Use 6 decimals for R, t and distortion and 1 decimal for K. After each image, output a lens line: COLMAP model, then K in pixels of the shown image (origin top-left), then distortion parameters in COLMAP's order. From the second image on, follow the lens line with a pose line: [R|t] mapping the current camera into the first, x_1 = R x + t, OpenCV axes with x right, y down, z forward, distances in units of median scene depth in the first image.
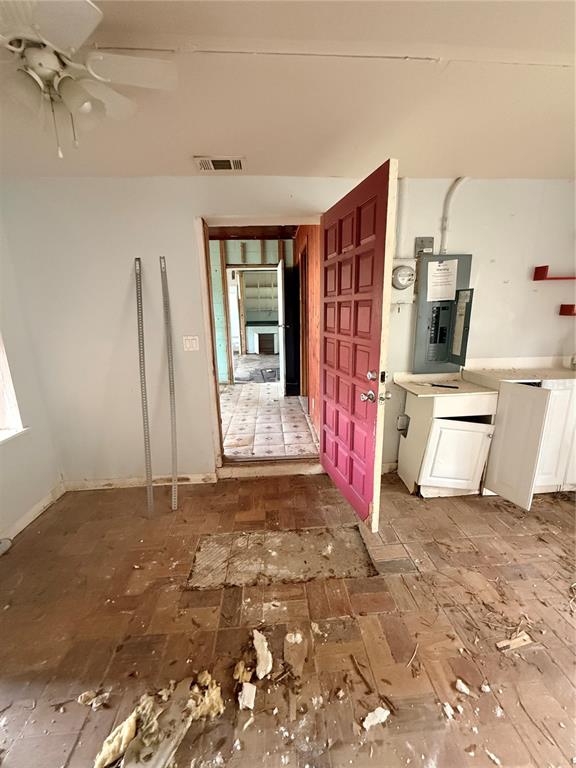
lens RADIAL K [[305.8, 0, 287.6], [0, 305.8, 382.2], [0, 0, 1]] dist [0.000177, 0.000478]
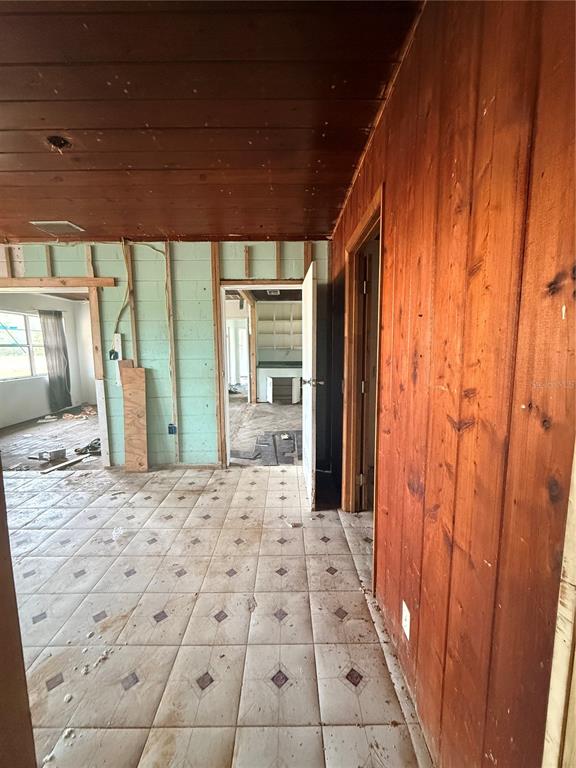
lens RADIAL K [[305.8, 0, 285.2], [0, 305.8, 380.4], [0, 0, 1]] dist [0.000177, 0.000478]
pose [[0.997950, 0.017281, -0.061629, -0.058321], [-0.024514, 0.992636, -0.118625, -0.238338], [0.059125, 0.119893, 0.991025, 0.905413]]
